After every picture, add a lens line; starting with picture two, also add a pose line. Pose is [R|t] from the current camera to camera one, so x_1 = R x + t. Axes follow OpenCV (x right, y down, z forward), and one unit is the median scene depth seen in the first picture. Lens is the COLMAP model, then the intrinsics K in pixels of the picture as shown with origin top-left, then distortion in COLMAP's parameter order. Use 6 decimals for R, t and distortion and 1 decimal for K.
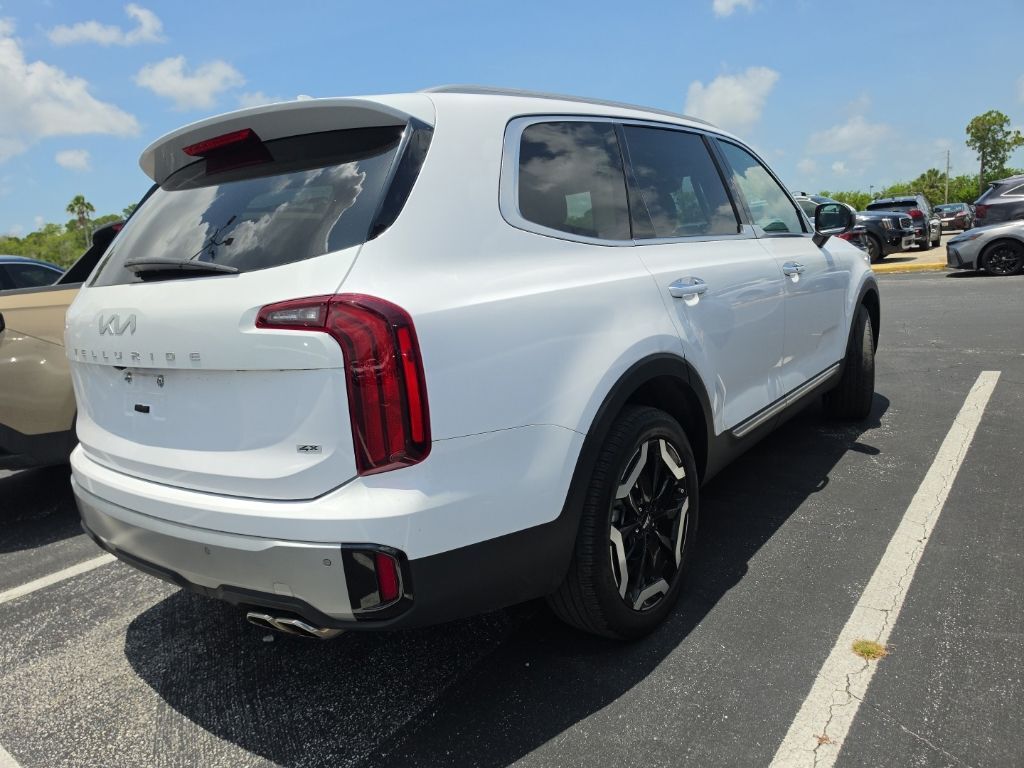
lens RADIAL K [[748.7, 0, 481.7], [0, 748.7, 374.6], [0, 0, 1]] dist [0.008301, -0.033183]
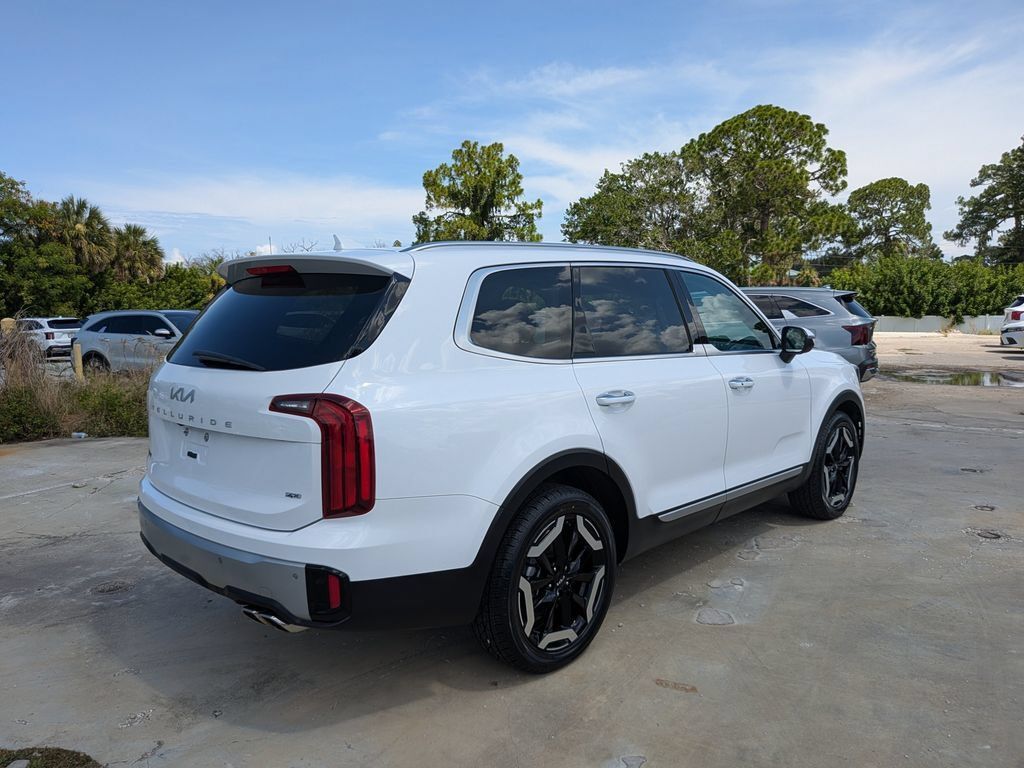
lens RADIAL K [[748.7, 0, 488.1], [0, 748.7, 366.9], [0, 0, 1]] dist [0.008301, -0.033183]
pose [[0.991179, 0.086741, -0.100205, 0.197044], [-0.094881, 0.992306, -0.079536, -0.051712], [0.092535, 0.088342, 0.991783, -0.317064]]
